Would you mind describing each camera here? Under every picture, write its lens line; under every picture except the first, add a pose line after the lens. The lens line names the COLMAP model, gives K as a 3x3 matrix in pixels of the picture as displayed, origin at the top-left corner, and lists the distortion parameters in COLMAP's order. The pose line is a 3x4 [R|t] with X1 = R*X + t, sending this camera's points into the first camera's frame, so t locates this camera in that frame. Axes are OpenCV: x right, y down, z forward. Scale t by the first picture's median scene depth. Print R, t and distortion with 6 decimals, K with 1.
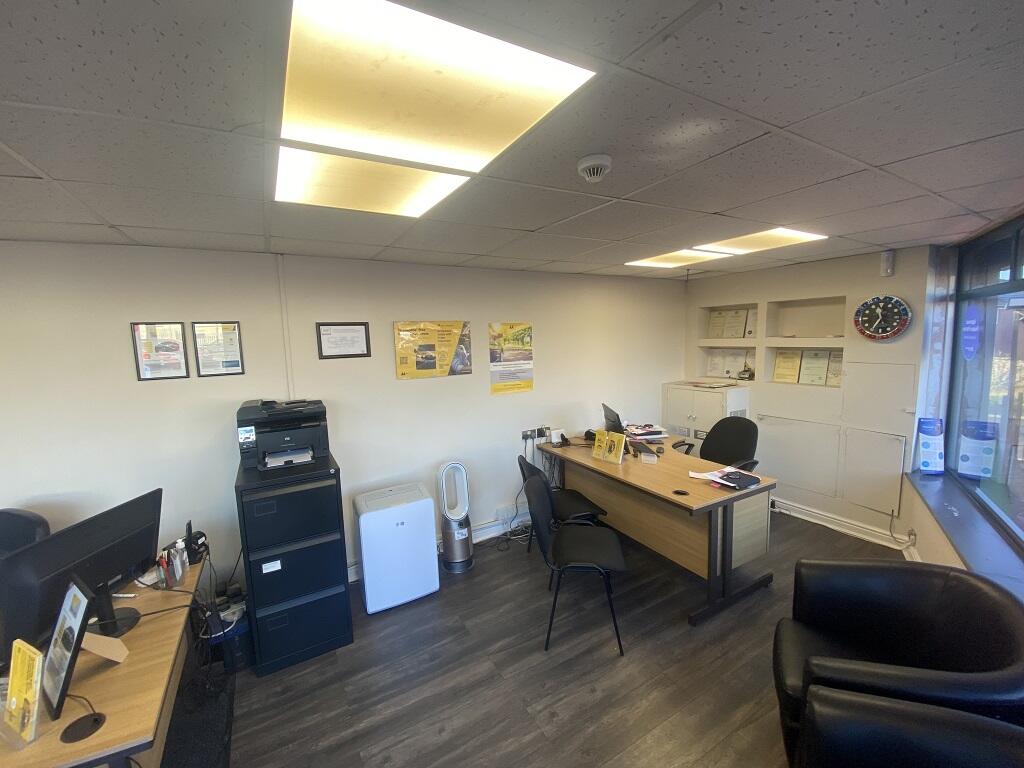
lens RADIAL K [[419.7, 0, 512.0], [0, 419.7, 384.0], [0, 0, 1]] dist [-0.000063, -0.000039]
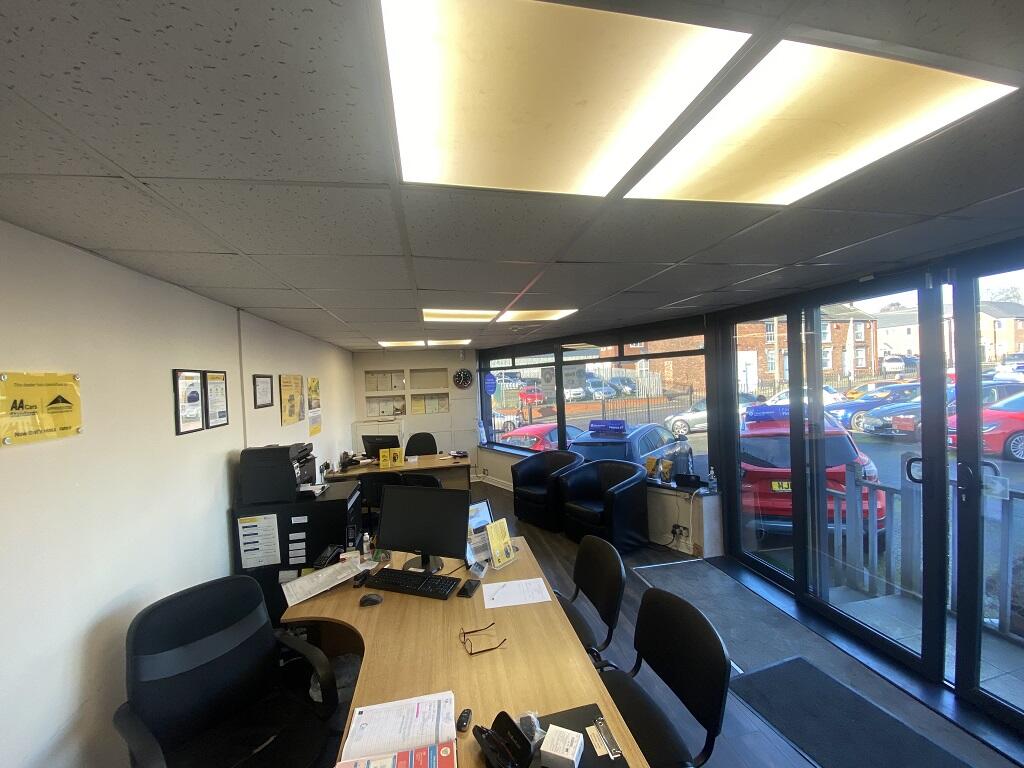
lens RADIAL K [[419.7, 0, 512.0], [0, 419.7, 384.0], [0, 0, 1]] dist [-0.000063, -0.000039]
pose [[0.331388, 0.001236, 0.943494, -1.075279], [0.142837, 0.988407, -0.051464, 0.022219], [-0.932620, 0.151820, 0.327370, 0.038348]]
